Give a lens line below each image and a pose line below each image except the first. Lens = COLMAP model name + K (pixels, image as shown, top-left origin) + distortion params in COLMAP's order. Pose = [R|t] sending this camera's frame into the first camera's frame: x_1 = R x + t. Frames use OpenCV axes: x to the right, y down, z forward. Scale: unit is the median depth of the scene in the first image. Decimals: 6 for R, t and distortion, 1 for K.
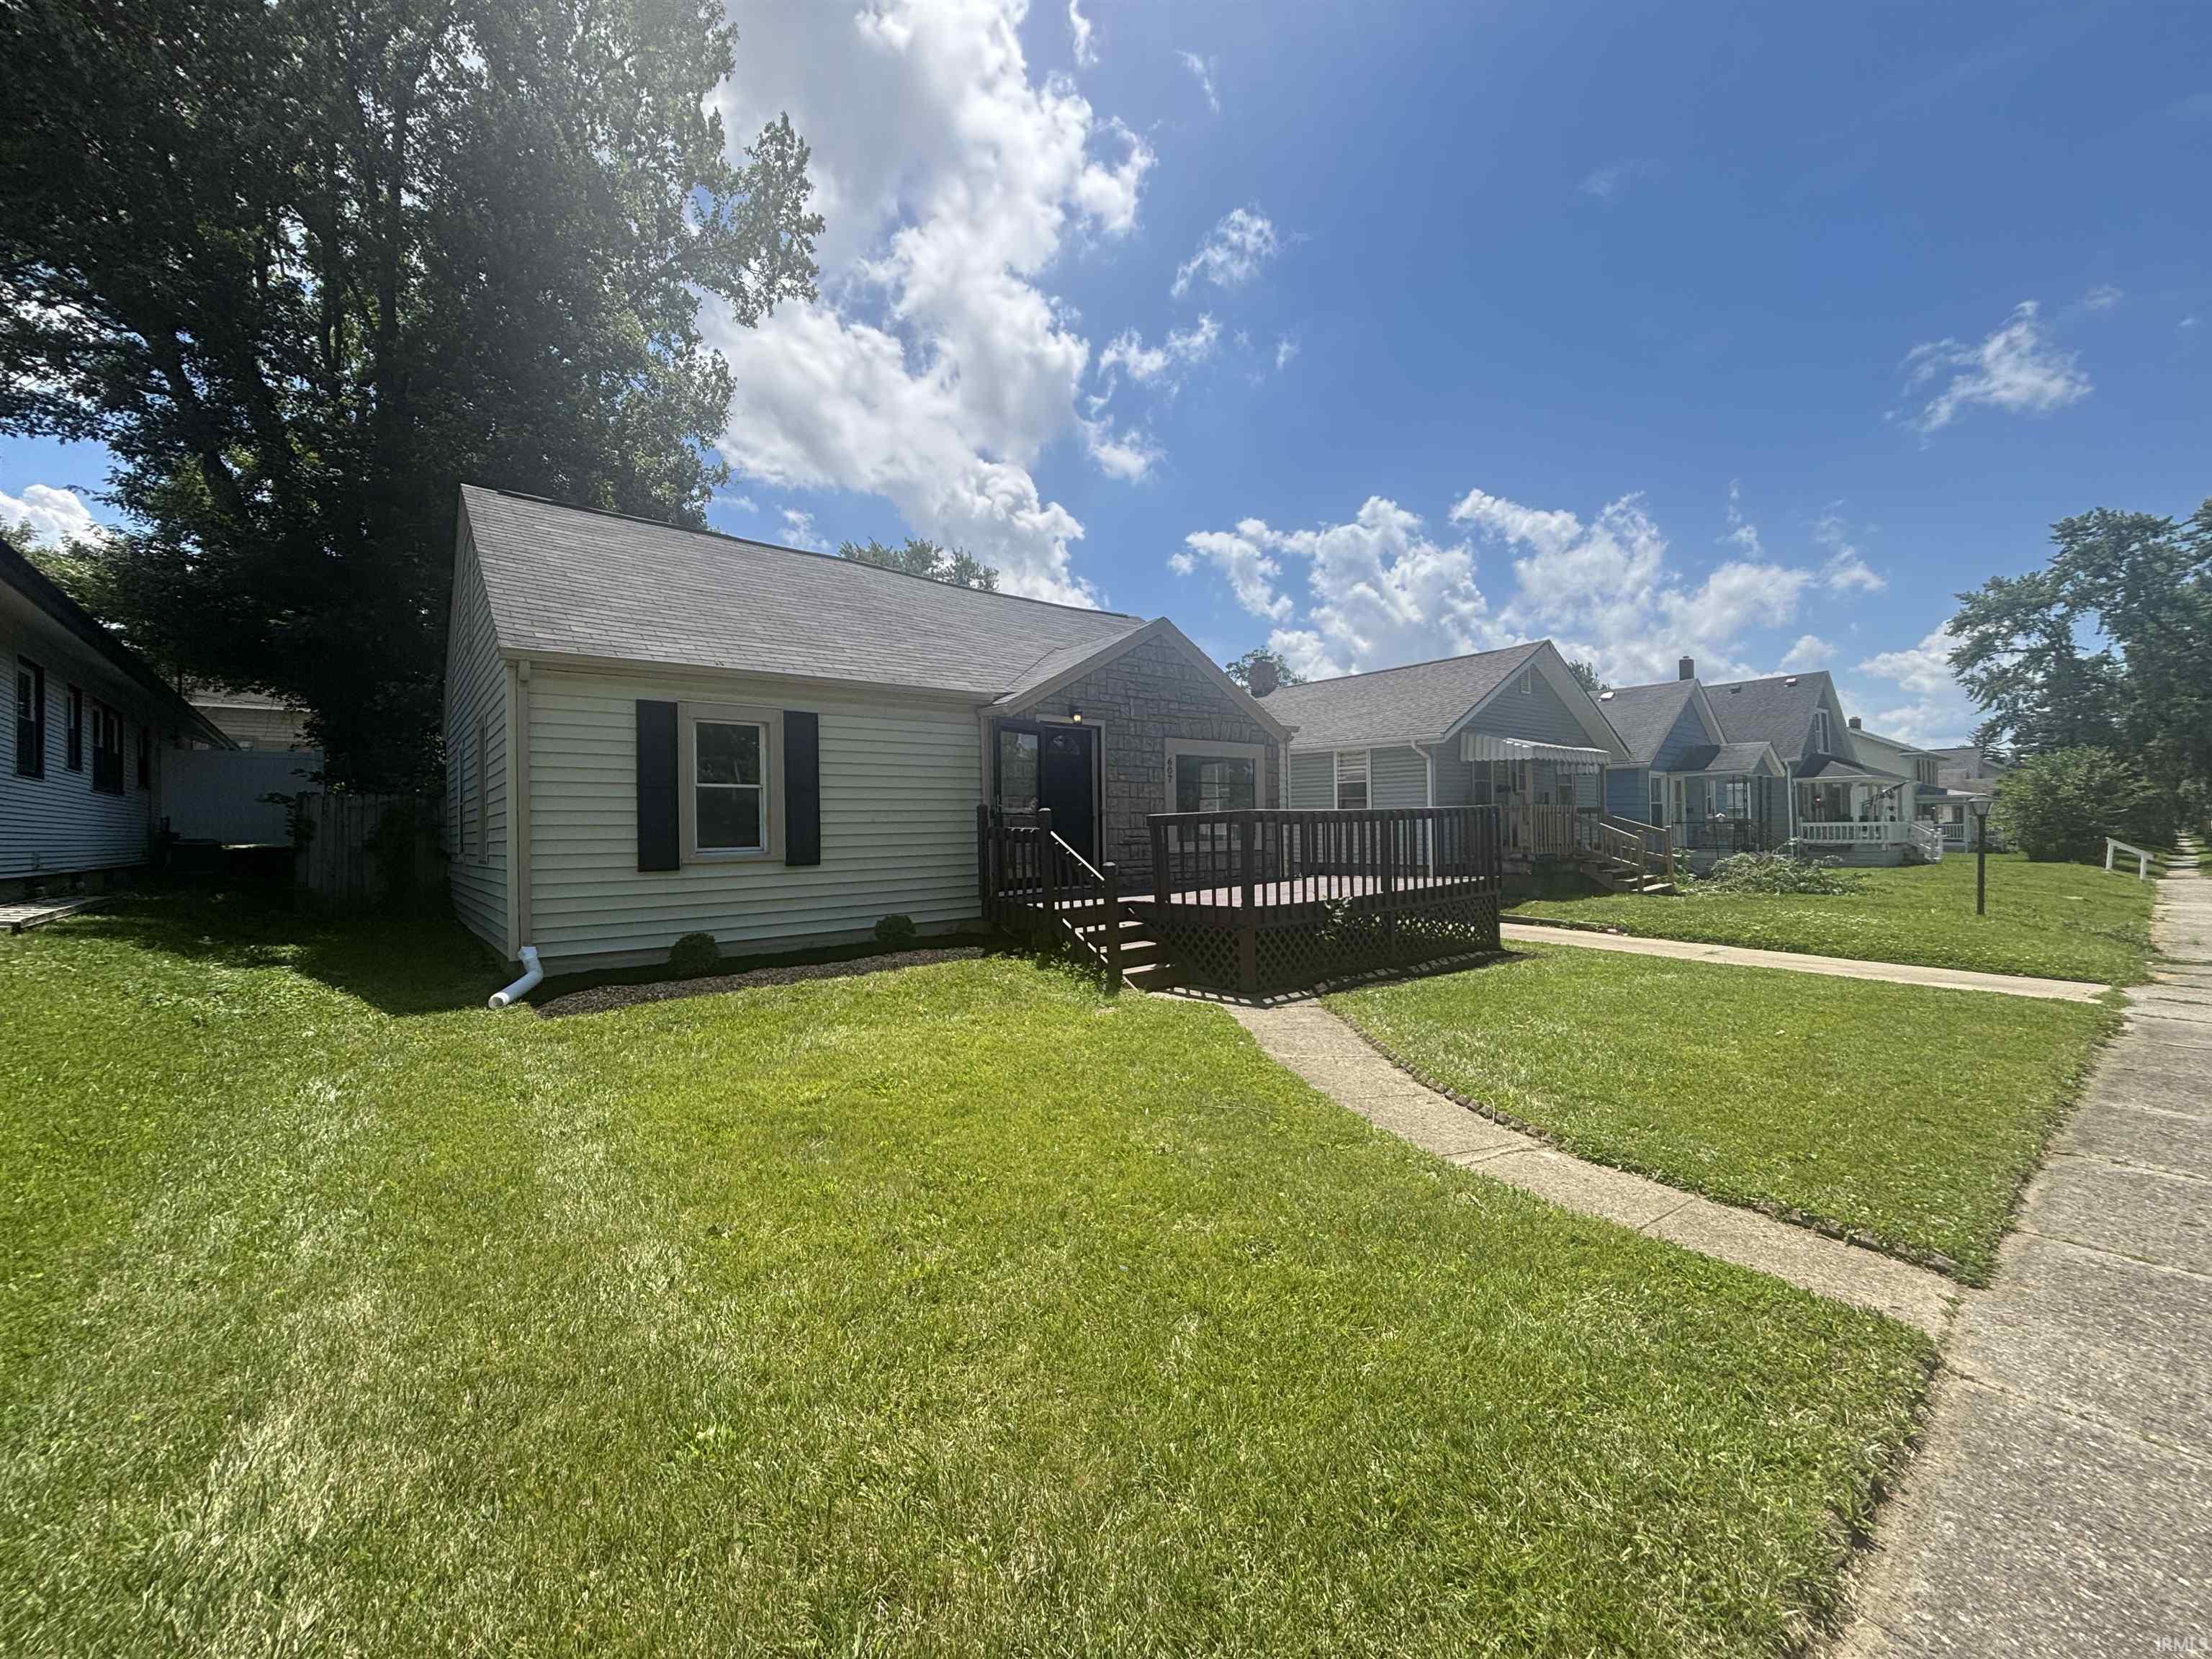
lens RADIAL K [[890.3, 0, 1078.4], [0, 890.3, 811.3], [0, 0, 1]] dist [0.000767, -0.000004]
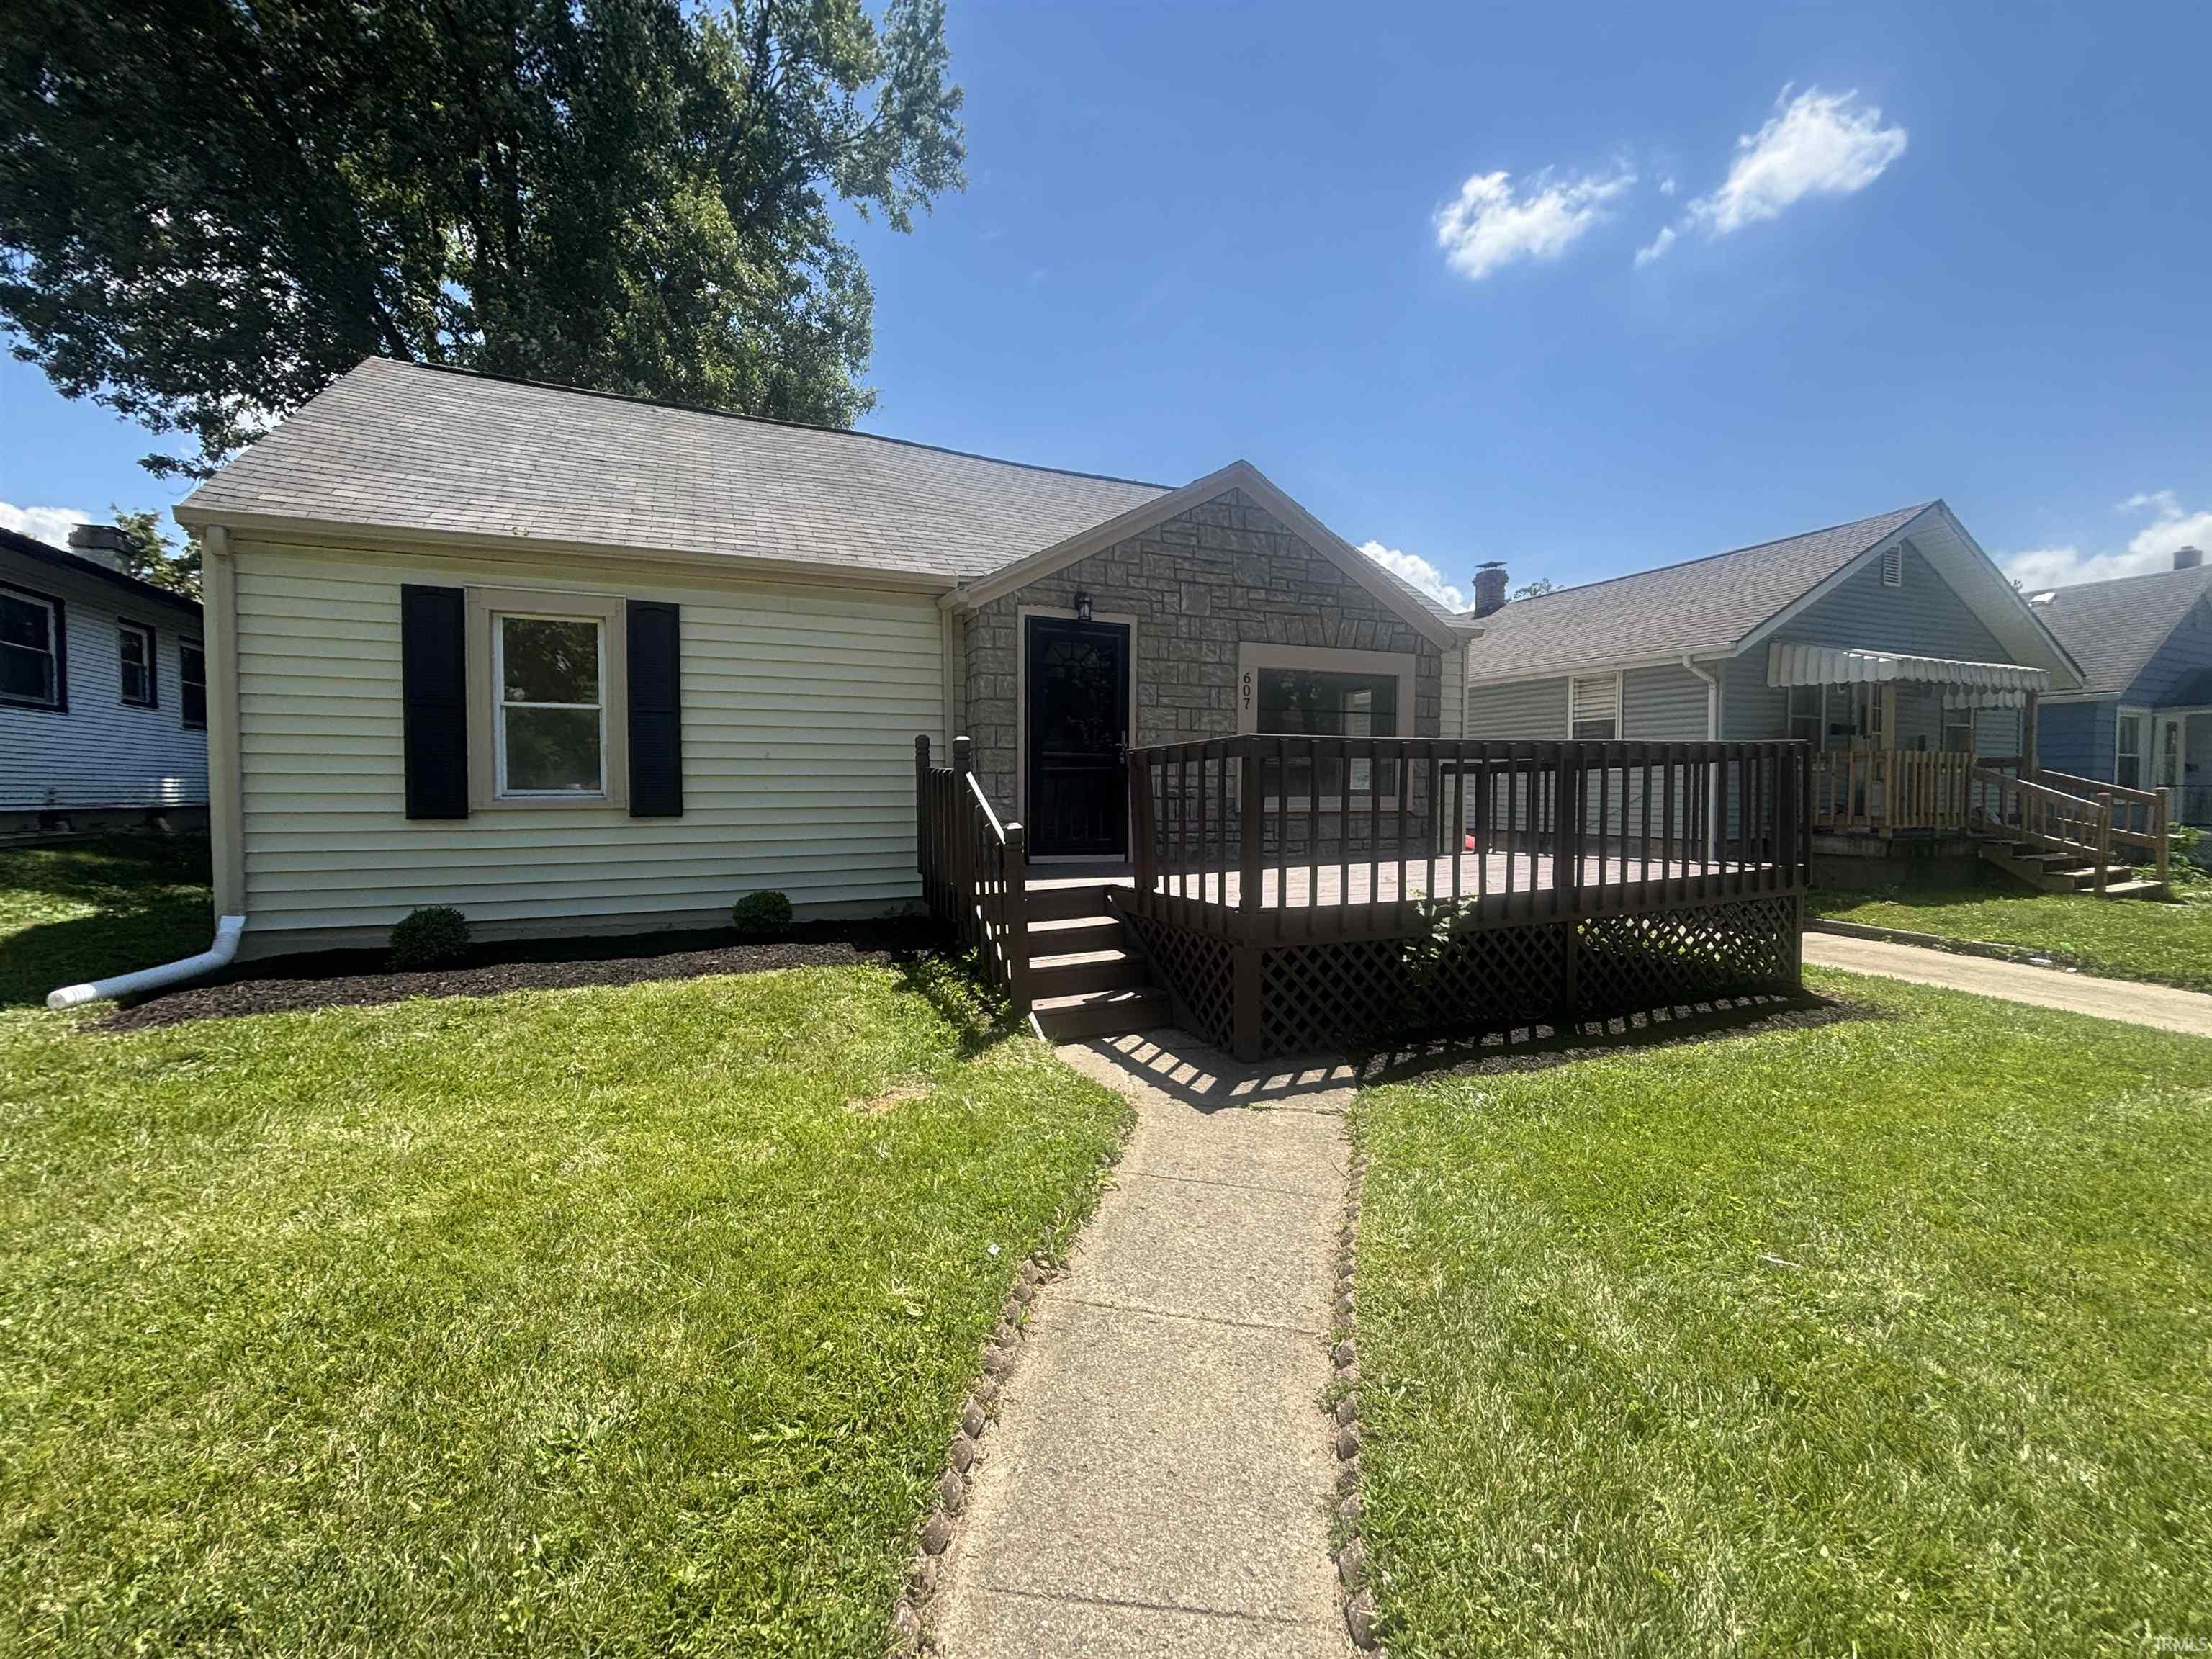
lens RADIAL K [[893.5, 0, 1080.8], [0, 893.5, 816.2], [0, 0, 1]] dist [-0.019223, 0.011779]
pose [[0.961480, 0.023127, -0.273900, 0.203672], [-0.008693, 0.998514, 0.053793, 0.017307], [0.274737, -0.049340, 0.960253, 0.368116]]
